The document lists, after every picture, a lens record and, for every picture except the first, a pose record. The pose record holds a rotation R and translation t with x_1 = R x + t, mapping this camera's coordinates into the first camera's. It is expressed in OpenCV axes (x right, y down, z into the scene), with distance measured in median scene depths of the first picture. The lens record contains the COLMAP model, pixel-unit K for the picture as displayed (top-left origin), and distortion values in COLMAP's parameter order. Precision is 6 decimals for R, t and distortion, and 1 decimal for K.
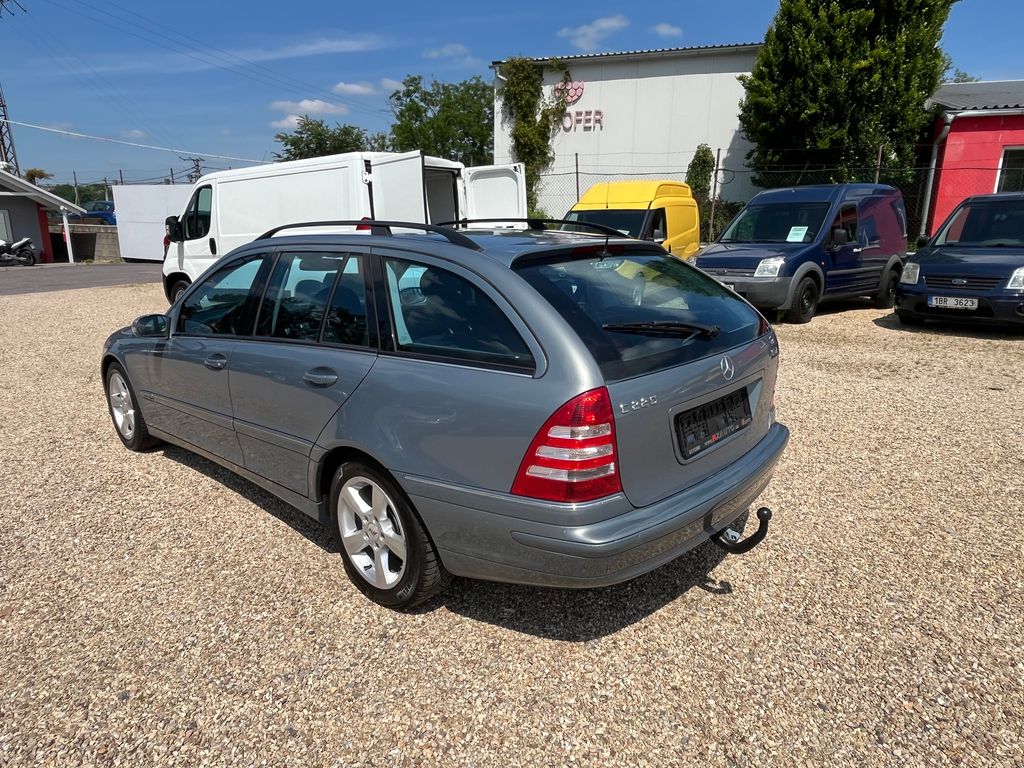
lens RADIAL K [[651.6, 0, 513.0], [0, 651.6, 381.4], [0, 0, 1]] dist [-0.002770, -0.003370]
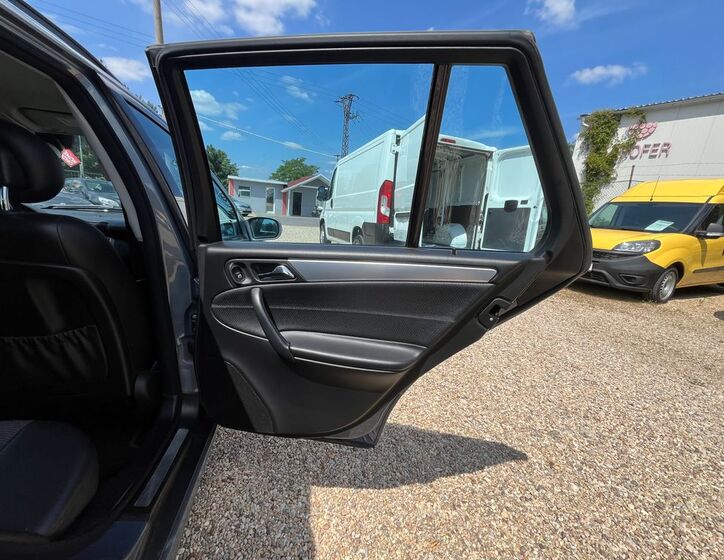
lens RADIAL K [[305.1, 0, 362.0], [0, 305.1, 280.0], [0, 0, 1]] dist [0.000065, 0.000482]
pose [[0.804547, 0.204914, -0.557418, 0.035454], [-0.225138, 0.973767, 0.033018, -0.024524], [0.549561, 0.098931, 0.829575, 0.172006]]
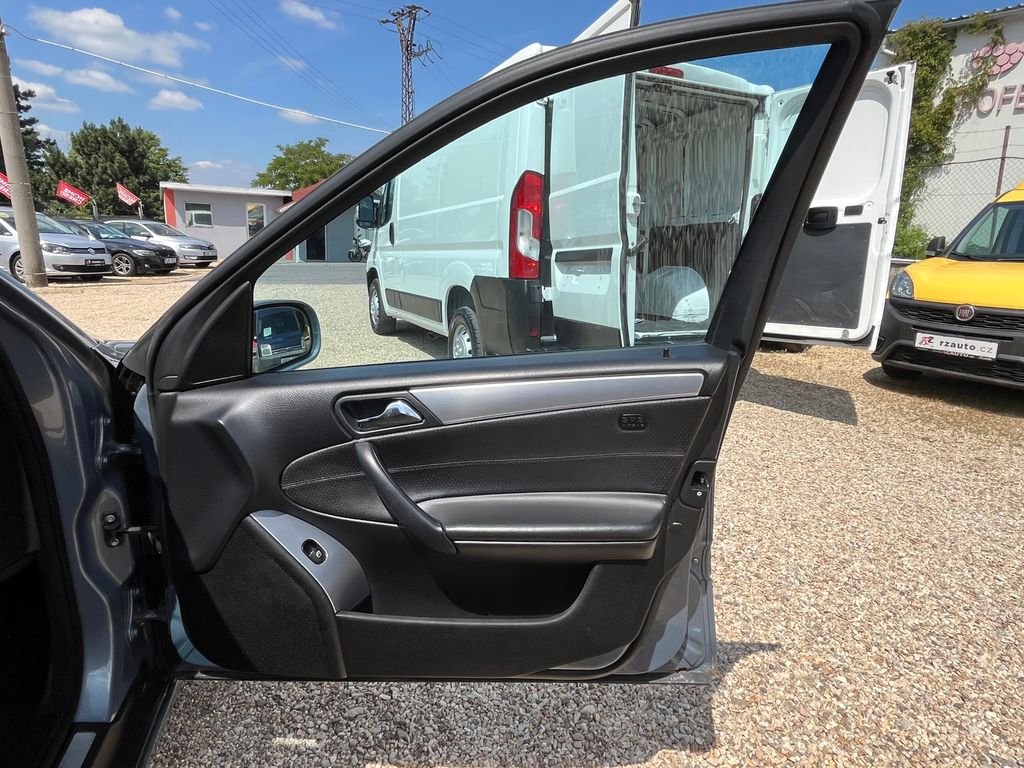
lens RADIAL K [[603.7, 0, 508.3], [0, 603.7, 383.9], [0, 0, 1]] dist [-0.000918, 0.001610]
pose [[0.859171, 0.153805, -0.488026, 0.005153], [-0.161711, 0.986490, 0.026207, -0.033198], [0.485463, 0.056403, 0.872436, 0.201987]]
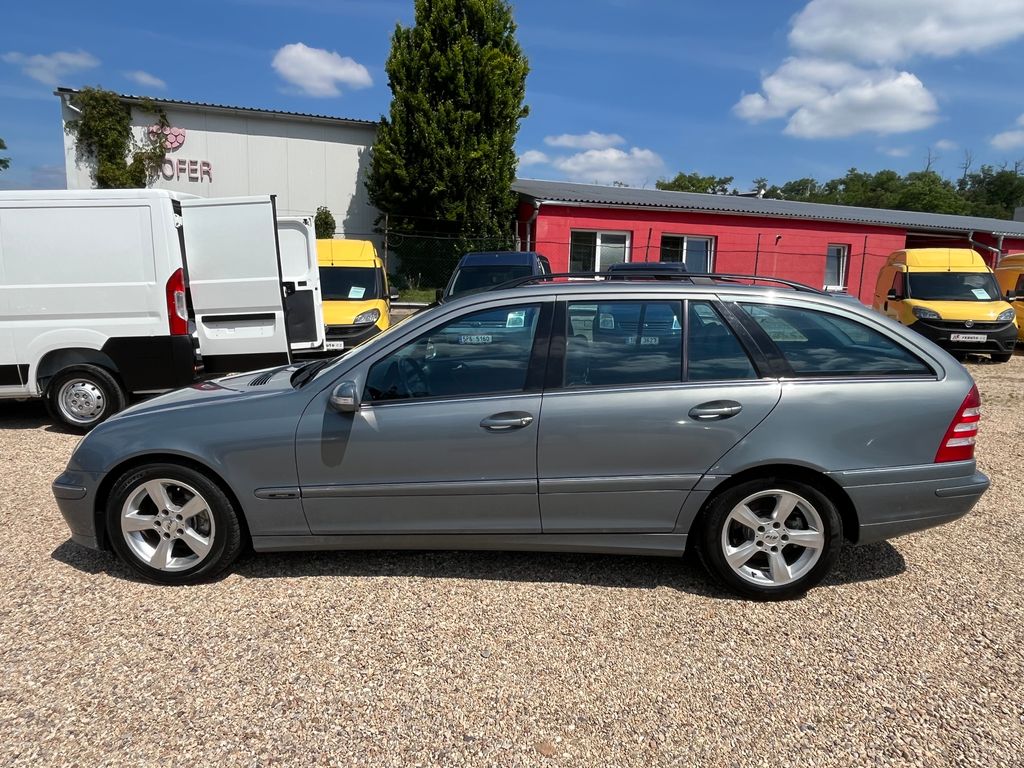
lens RADIAL K [[651.6, 0, 513.0], [0, 651.6, 381.4], [0, 0, 1]] dist [-0.002770, -0.003370]
pose [[0.768802, -0.083343, 0.634032, -0.149355], [0.139024, 0.989540, -0.038501, -0.007277], [-0.624192, 0.117745, 0.772347, 0.042498]]
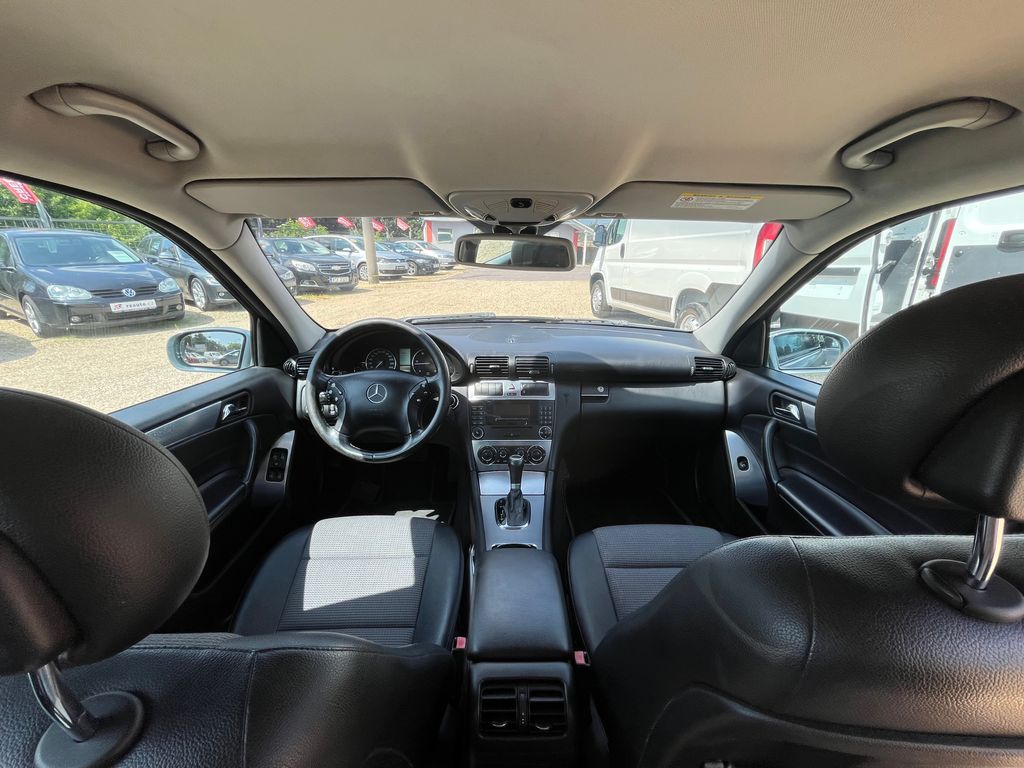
lens RADIAL K [[416.7, 0, 512.0], [0, 416.7, 384.0], [0, 0, 1]] dist [-0.006900, 0.000048]
pose [[0.692598, 0.244676, -0.678559, -0.022960], [-0.189312, 0.969394, 0.156318, -0.026390], [0.696038, 0.020193, 0.717720, 0.154802]]
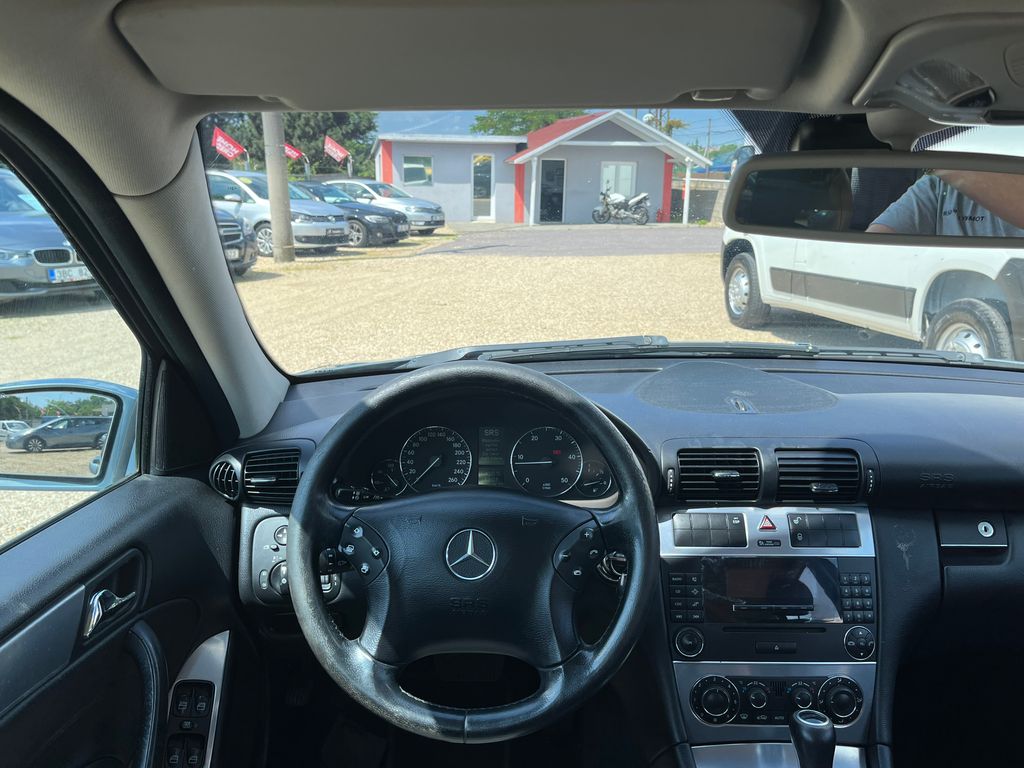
lens RADIAL K [[812.7, 0, 518.5], [0, 812.7, 373.8], [0, 0, 1]] dist [0.056270, -0.091062]
pose [[0.676242, 0.175707, -0.715419, -0.040408], [-0.185652, 0.980443, 0.065311, -0.025639], [0.712903, 0.088652, 0.695637, 0.153642]]
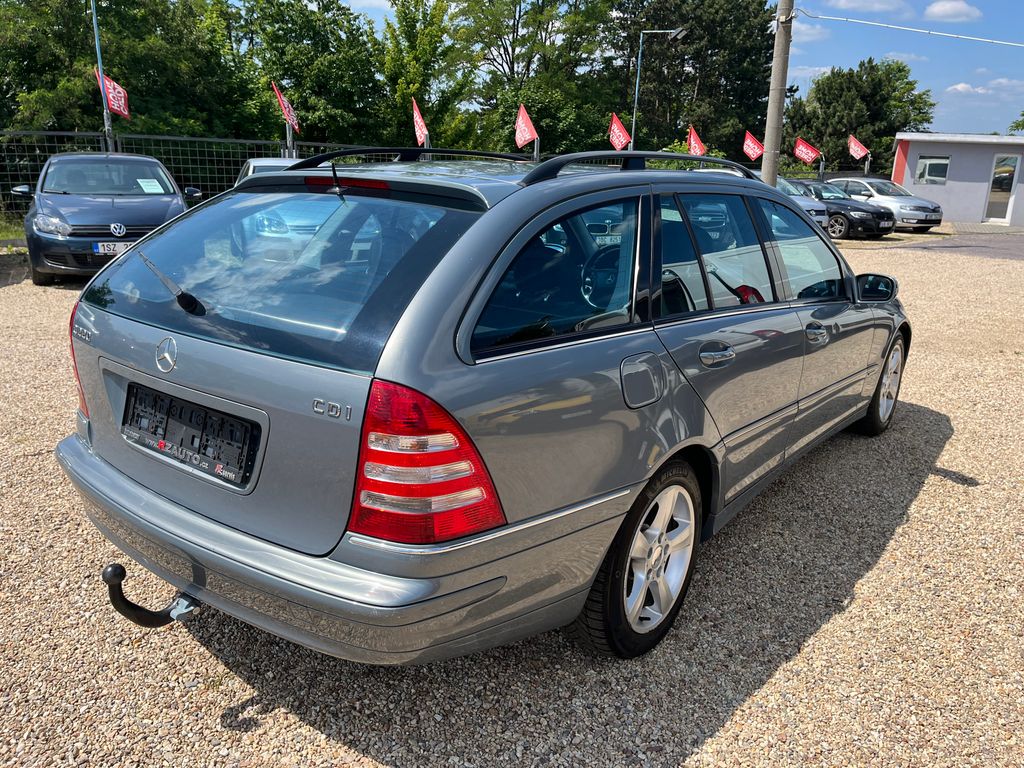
lens RADIAL K [[766.7, 0, 512.0], [0, 766.7, 384.0], [0, 0, 1]] dist [0.078394, -0.102857]
pose [[0.093501, 0.280596, -0.955261, 0.120411], [-0.270922, 0.930429, 0.246784, -0.030283], [0.958049, 0.235727, 0.163016, 0.128933]]
